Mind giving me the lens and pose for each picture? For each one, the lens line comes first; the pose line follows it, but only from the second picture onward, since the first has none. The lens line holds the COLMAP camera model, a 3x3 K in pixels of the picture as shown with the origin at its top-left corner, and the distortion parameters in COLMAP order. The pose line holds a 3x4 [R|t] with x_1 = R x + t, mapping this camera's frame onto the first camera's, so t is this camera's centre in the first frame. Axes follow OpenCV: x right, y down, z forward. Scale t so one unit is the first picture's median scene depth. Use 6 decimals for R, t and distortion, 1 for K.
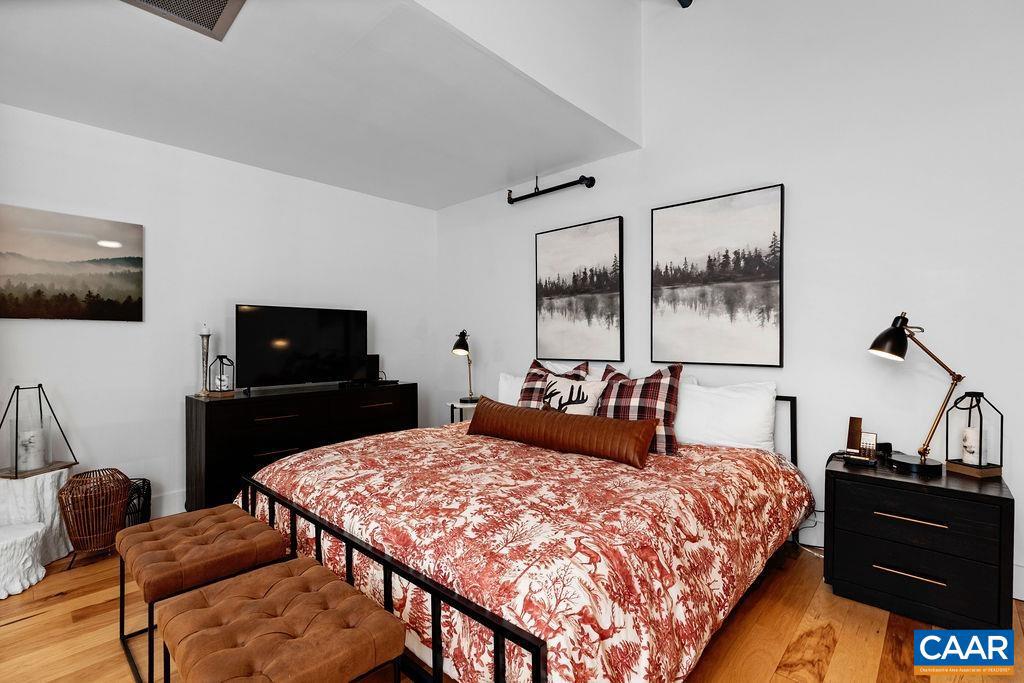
lens RADIAL K [[464.2, 0, 519.1], [0, 464.2, 344.5], [0, 0, 1]] dist [0.000172, 0.000025]
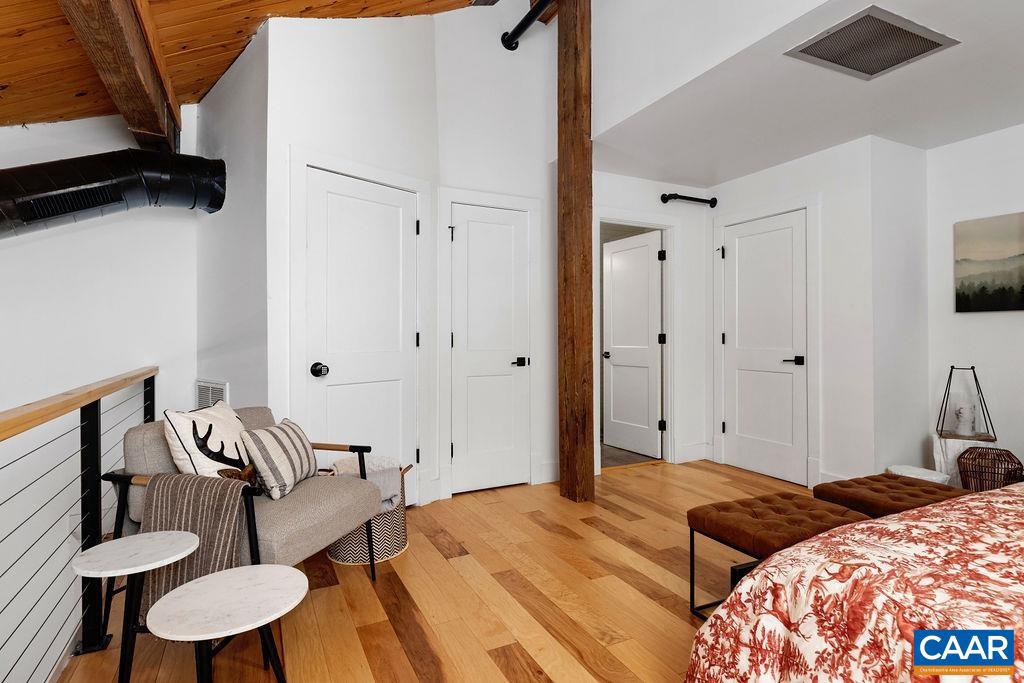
lens RADIAL K [[539.4, 0, 514.1], [0, 539.4, 335.3], [0, 0, 1]] dist [-0.001480, -0.000073]
pose [[-0.357725, 0.007852, -0.933794, 1.161456], [-0.000027, 0.999965, 0.008418, -0.010185], [0.933827, 0.003037, -0.357712, 0.672255]]
